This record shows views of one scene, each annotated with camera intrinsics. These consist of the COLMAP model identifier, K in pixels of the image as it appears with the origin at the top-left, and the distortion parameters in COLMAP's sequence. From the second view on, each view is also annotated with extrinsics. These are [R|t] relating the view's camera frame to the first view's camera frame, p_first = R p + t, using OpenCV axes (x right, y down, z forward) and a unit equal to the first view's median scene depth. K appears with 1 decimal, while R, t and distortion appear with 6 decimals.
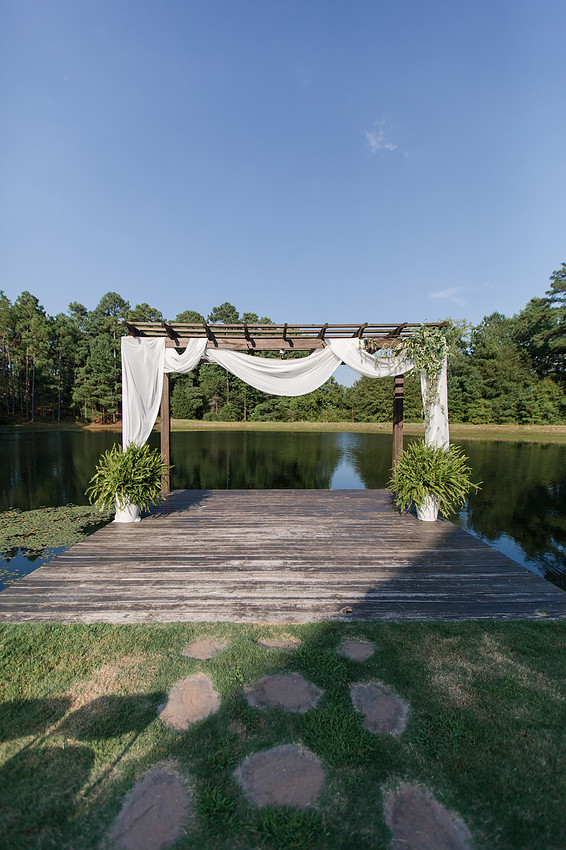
lens RADIAL K [[382.6, 0, 281.2], [0, 382.6, 429.1], [0, 0, 1]] dist [0.005119, 0.000256]
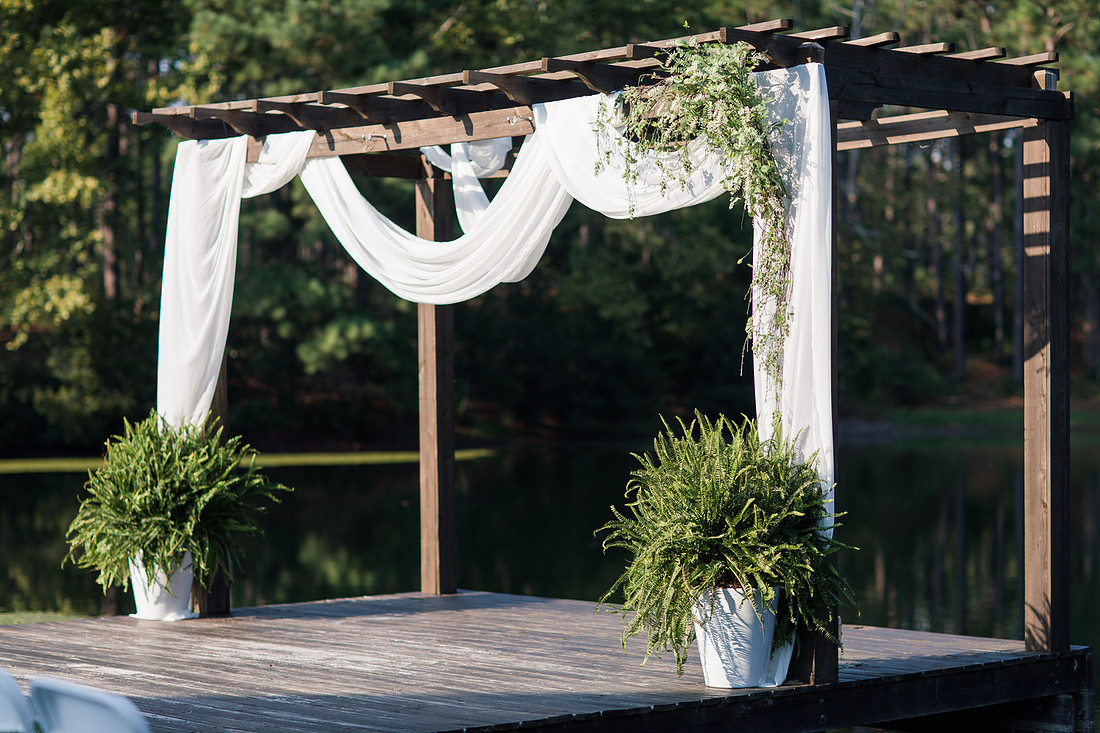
lens RADIAL K [[2624.4, 0, 550.0], [0, 2624.4, 366.5], [0, 0, 1]] dist [0.053323, 0.087008]
pose [[0.664310, -0.005113, -0.747439, 0.376913], [-0.019687, 0.999510, -0.024335, 0.008531], [0.747197, 0.030881, 0.663884, -0.097041]]
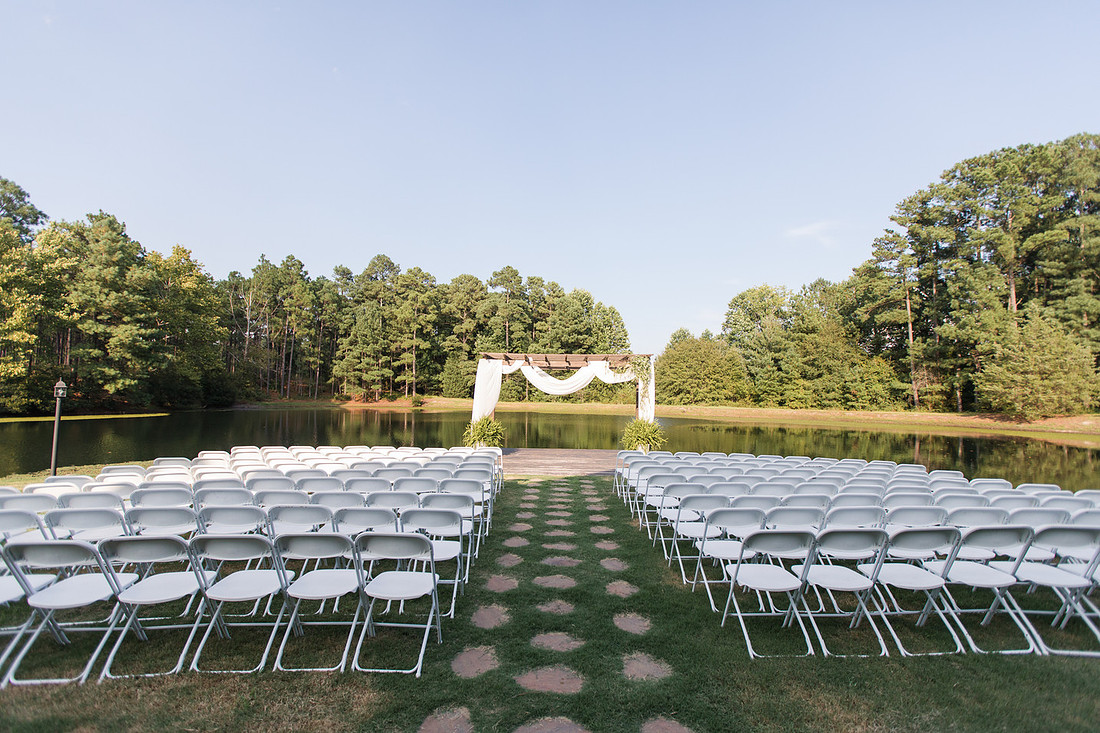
lens RADIAL K [[495.1, 0, 550.3], [0, 495.1, 370.1], [0, 0, 1]] dist [0.005119, 0.000256]
pose [[0.999106, 0.011172, -0.040784, 0.006668], [-0.014516, 0.996474, -0.082632, 0.001921], [0.039717, 0.083150, 0.995745, -0.296159]]
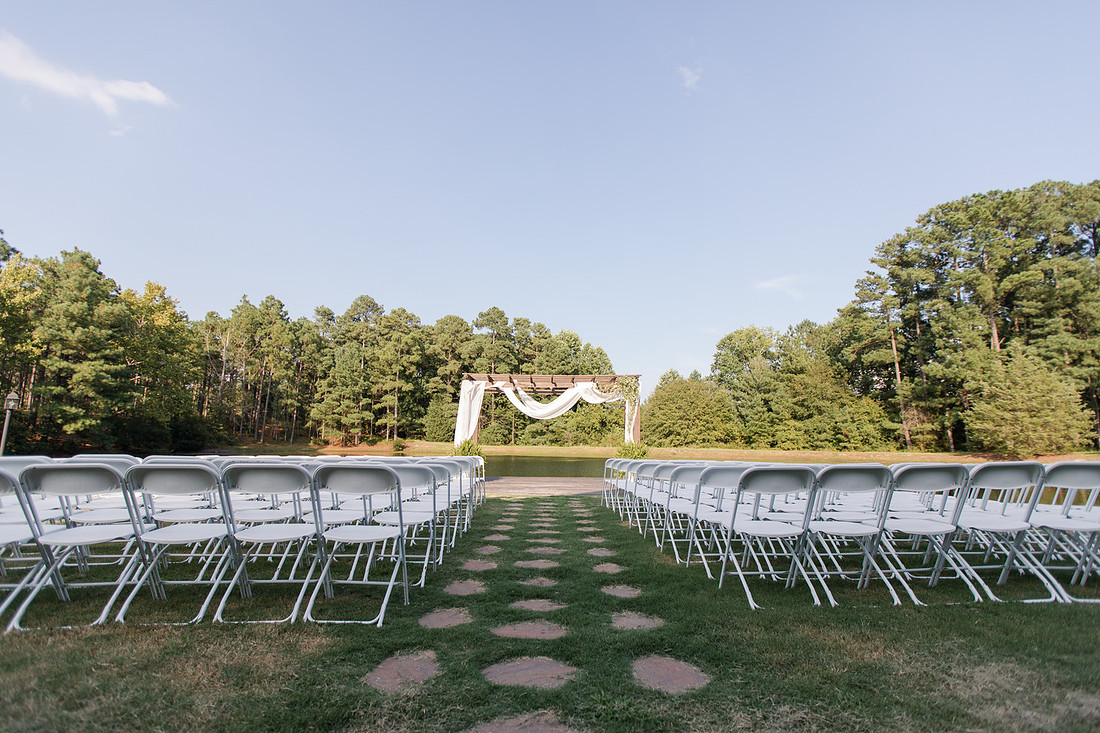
lens RADIAL K [[506.2, 0, 550.6], [0, 506.2, 370.7], [0, 0, 1]] dist [0.005568, 0.000320]
pose [[0.999863, 0.006782, -0.015078, 0.008122], [-0.009286, 0.984917, -0.172777, 0.026226], [0.013679, 0.172893, 0.984846, -0.288583]]
